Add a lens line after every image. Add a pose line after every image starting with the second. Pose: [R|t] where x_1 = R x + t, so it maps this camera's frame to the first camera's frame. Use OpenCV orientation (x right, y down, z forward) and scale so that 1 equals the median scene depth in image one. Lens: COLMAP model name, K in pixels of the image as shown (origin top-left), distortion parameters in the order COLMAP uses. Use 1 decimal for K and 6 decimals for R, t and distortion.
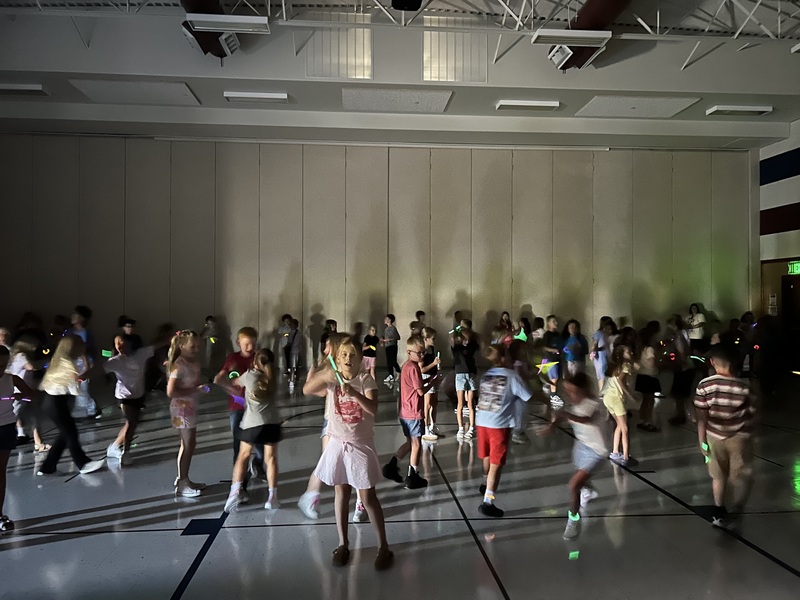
lens RADIAL K [[604.8, 0, 400.9], [0, 604.8, 297.7], [0, 0, 1]] dist [0.035965, -0.027858]
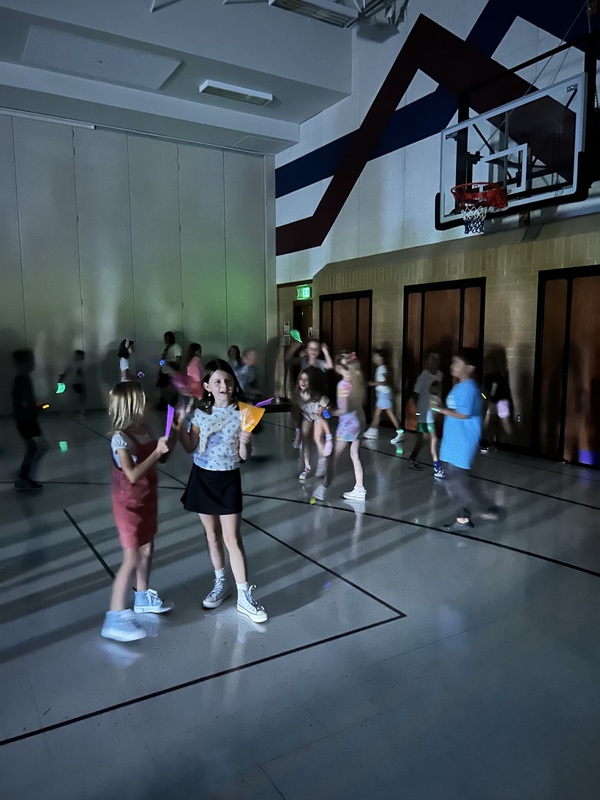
lens RADIAL K [[604.8, 0, 301.1], [0, 604.8, 402.1], [0, 0, 1]] dist [0.035965, -0.027858]
pose [[0.896263, -0.050196, 0.440674, 0.218485], [-0.003999, 0.992620, 0.121201, 0.003477], [-0.443505, -0.110390, 0.889448, 0.166913]]
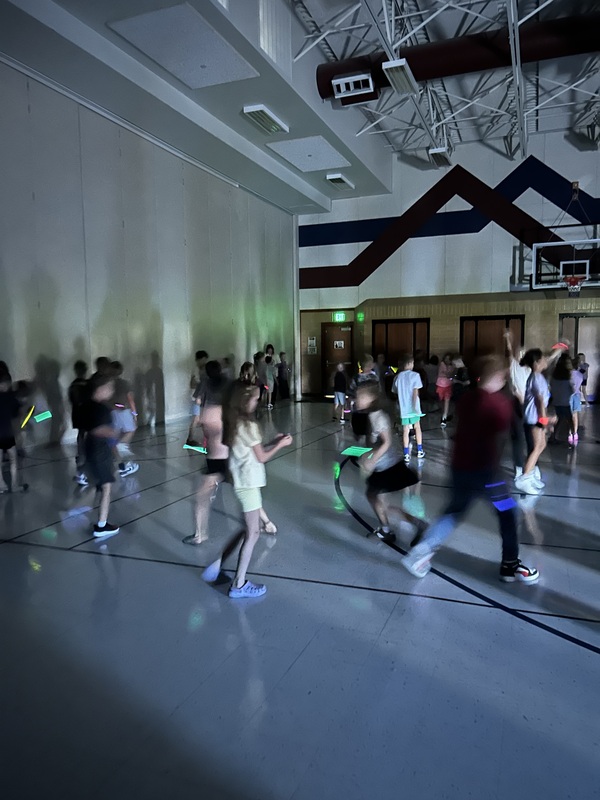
lens RADIAL K [[604.8, 0, 299.3], [0, 604.8, 403.7], [0, 0, 1]] dist [0.035965, -0.027858]
pose [[0.442962, -0.082027, 0.892780, -0.510584], [-0.001205, 0.995750, 0.092086, 0.014906], [-0.896539, -0.041867, 0.440981, 0.461071]]
